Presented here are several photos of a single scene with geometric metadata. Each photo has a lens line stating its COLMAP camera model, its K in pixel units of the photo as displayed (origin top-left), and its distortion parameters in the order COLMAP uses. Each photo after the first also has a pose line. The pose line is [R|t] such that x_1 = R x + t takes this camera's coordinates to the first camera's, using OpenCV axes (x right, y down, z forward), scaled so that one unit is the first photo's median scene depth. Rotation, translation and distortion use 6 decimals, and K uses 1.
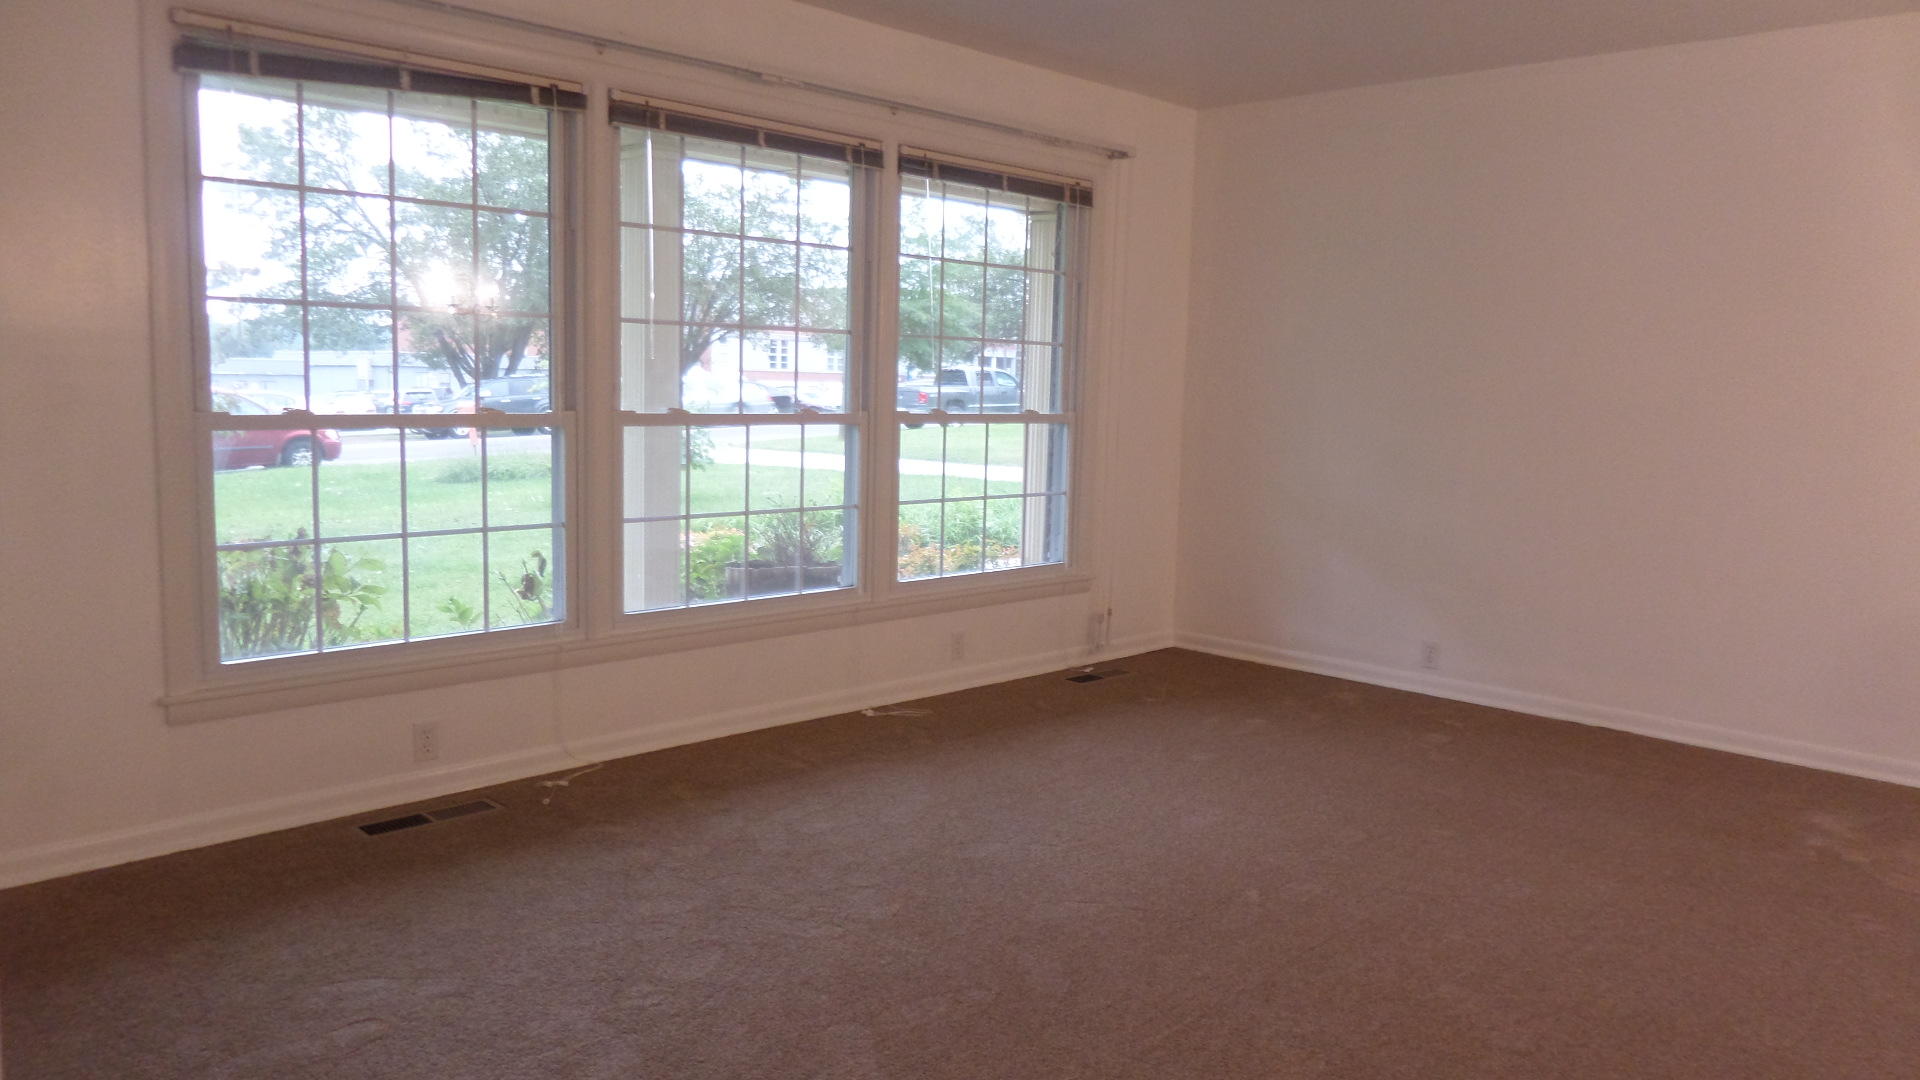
lens RADIAL K [[1363.8, 0, 960.0], [0, 1363.8, 540.0], [0, 0, 1]] dist [-0.005431, -0.002827]
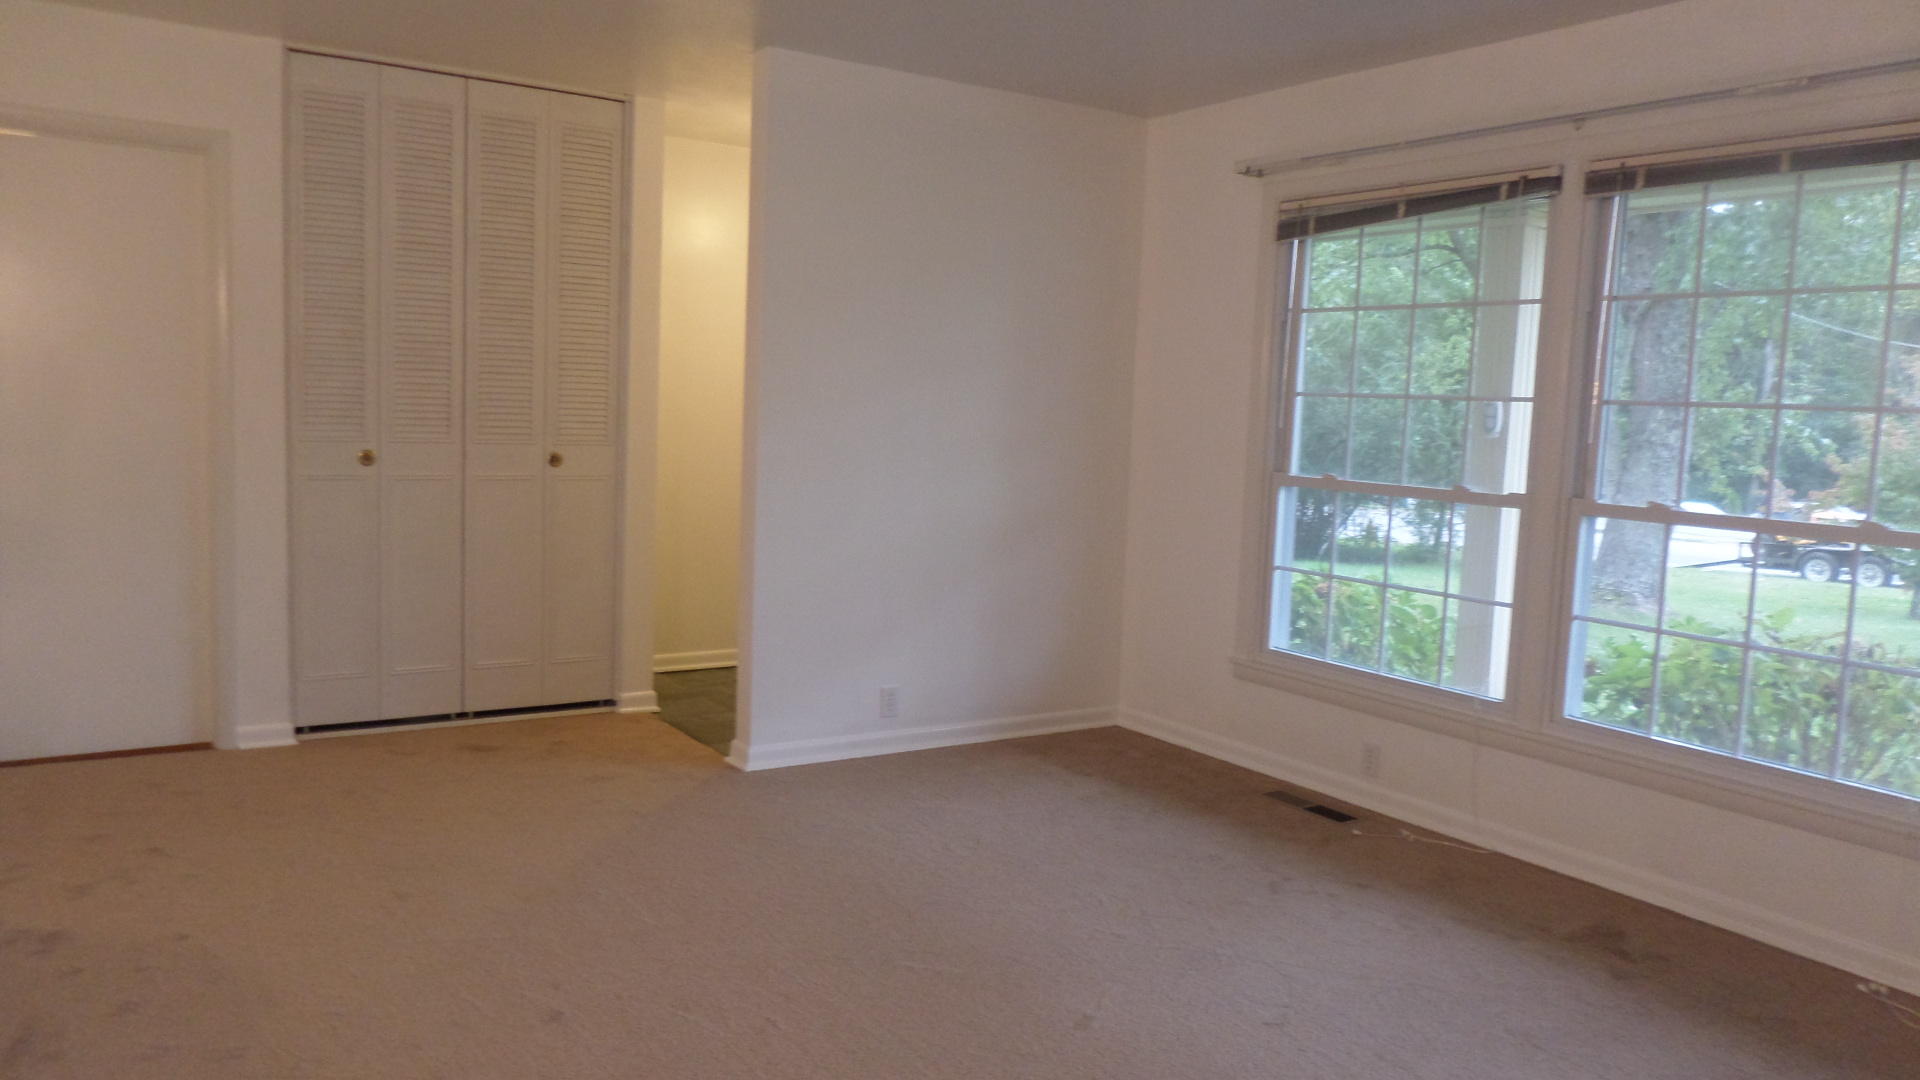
lens RADIAL K [[1363.8, 0, 960.0], [0, 1363.8, 540.0], [0, 0, 1]] dist [-0.005431, -0.002827]
pose [[-0.206317, 0.053642, -0.977014, 0.796778], [-0.177385, 0.979901, 0.091259, -0.080459], [0.962272, 0.192136, -0.192655, 0.822992]]
